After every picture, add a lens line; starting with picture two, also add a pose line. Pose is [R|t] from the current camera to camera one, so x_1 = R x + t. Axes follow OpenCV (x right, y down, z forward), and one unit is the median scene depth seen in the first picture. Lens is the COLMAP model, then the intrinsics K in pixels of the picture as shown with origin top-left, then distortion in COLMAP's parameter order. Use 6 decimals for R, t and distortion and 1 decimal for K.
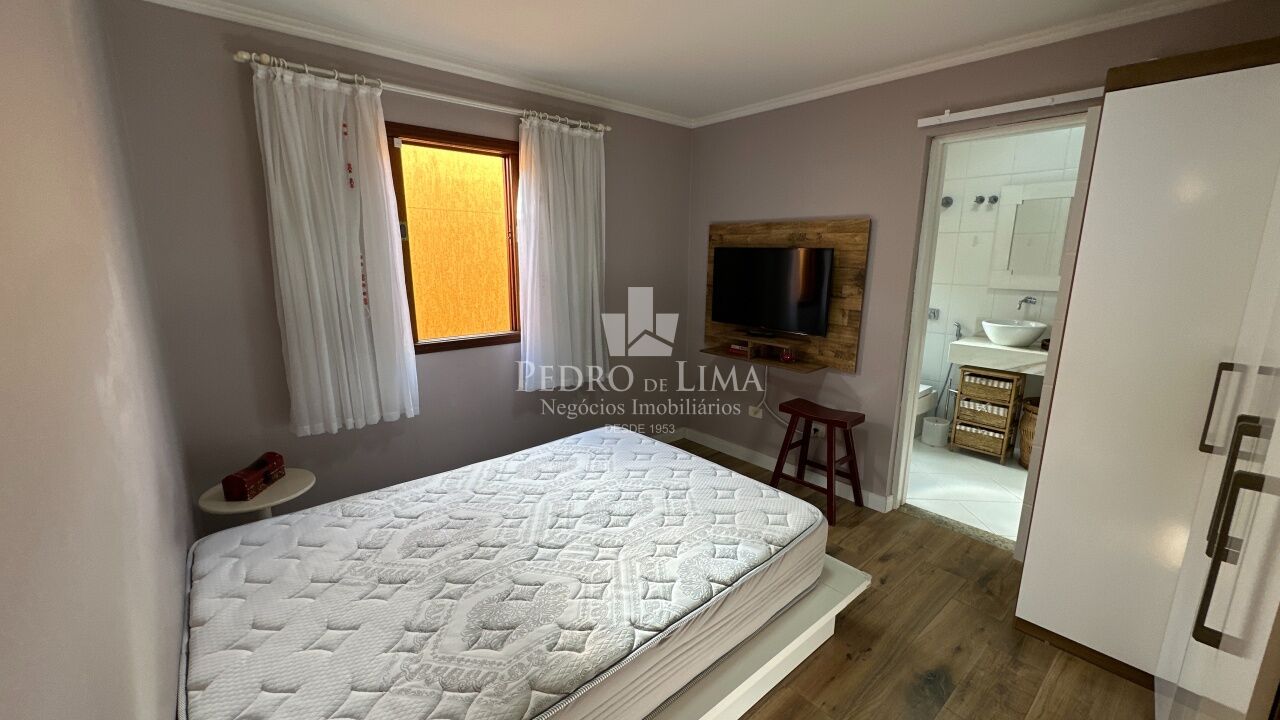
lens RADIAL K [[509.0, 0, 636.1], [0, 509.0, 362.5], [0, 0, 1]] dist [-0.007983, -0.000056]
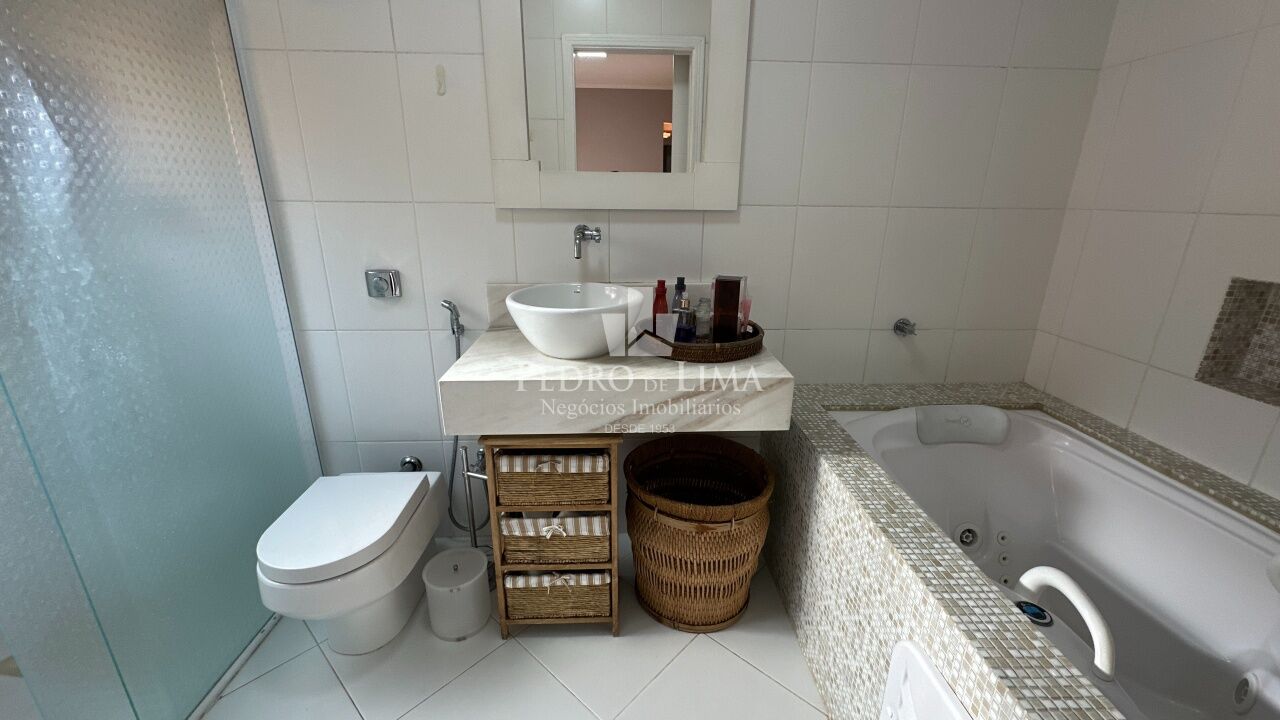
lens RADIAL K [[509.0, 0, 638.2], [0, 509.0, 363.2], [0, 0, 1]] dist [-0.007983, -0.000056]
pose [[0.620539, -0.238330, 0.747082, 0.470436], [0.159427, 0.971142, 0.177385, -0.088129], [-0.767799, 0.009031, 0.640627, 0.712109]]
